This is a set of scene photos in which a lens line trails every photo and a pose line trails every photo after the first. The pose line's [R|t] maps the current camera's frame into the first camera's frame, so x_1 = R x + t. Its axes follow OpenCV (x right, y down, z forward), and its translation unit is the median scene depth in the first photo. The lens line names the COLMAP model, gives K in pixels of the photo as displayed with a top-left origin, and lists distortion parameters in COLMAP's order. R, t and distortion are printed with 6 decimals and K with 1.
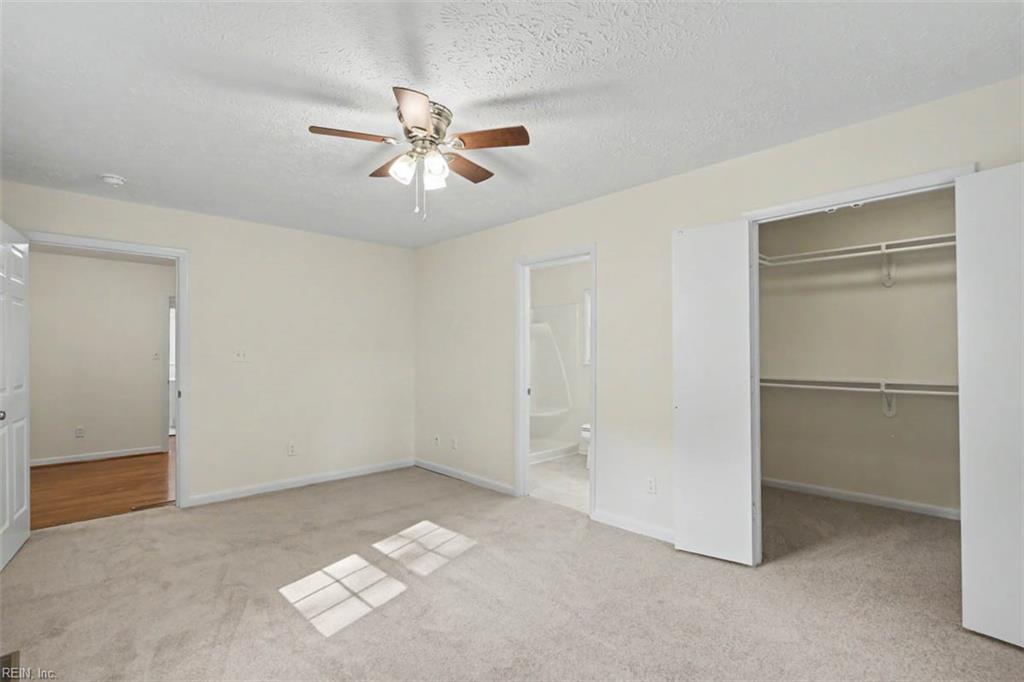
lens RADIAL K [[485.7, 0, 504.1], [0, 485.7, 346.4], [0, 0, 1]] dist [-0.000031, 0.000212]
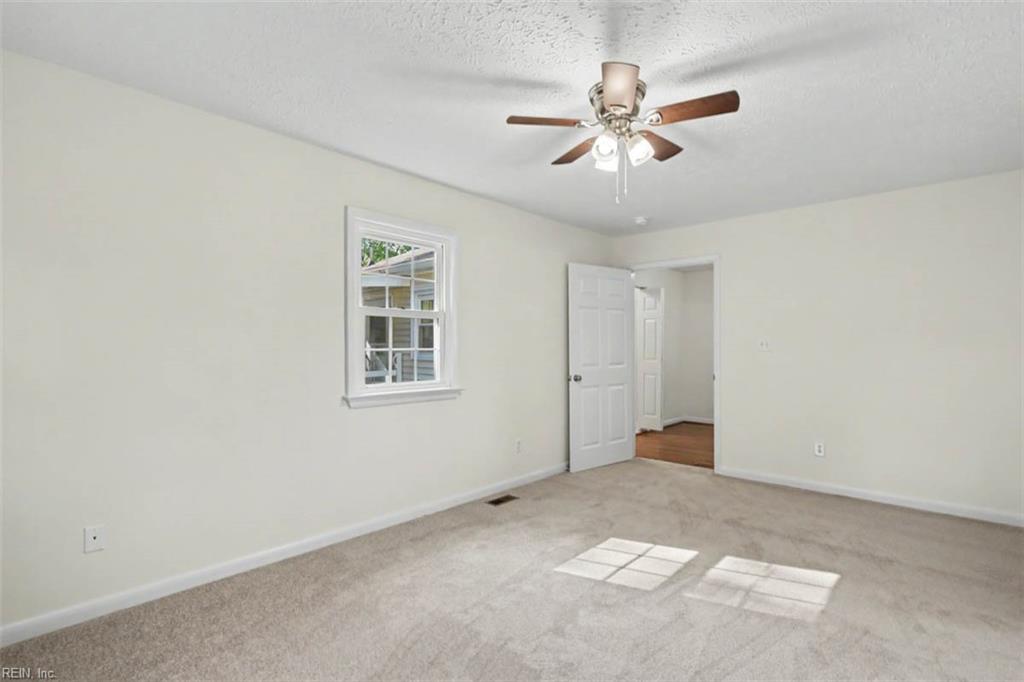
lens RADIAL K [[485.7, 0, 530.3], [0, 485.7, 339.9], [0, 0, 1]] dist [-0.000031, 0.000212]
pose [[0.107255, -0.002002, -0.994230, 0.623334], [0.016326, 0.999867, -0.000252, 0.000345], [0.994098, -0.016205, 0.107273, 0.573733]]
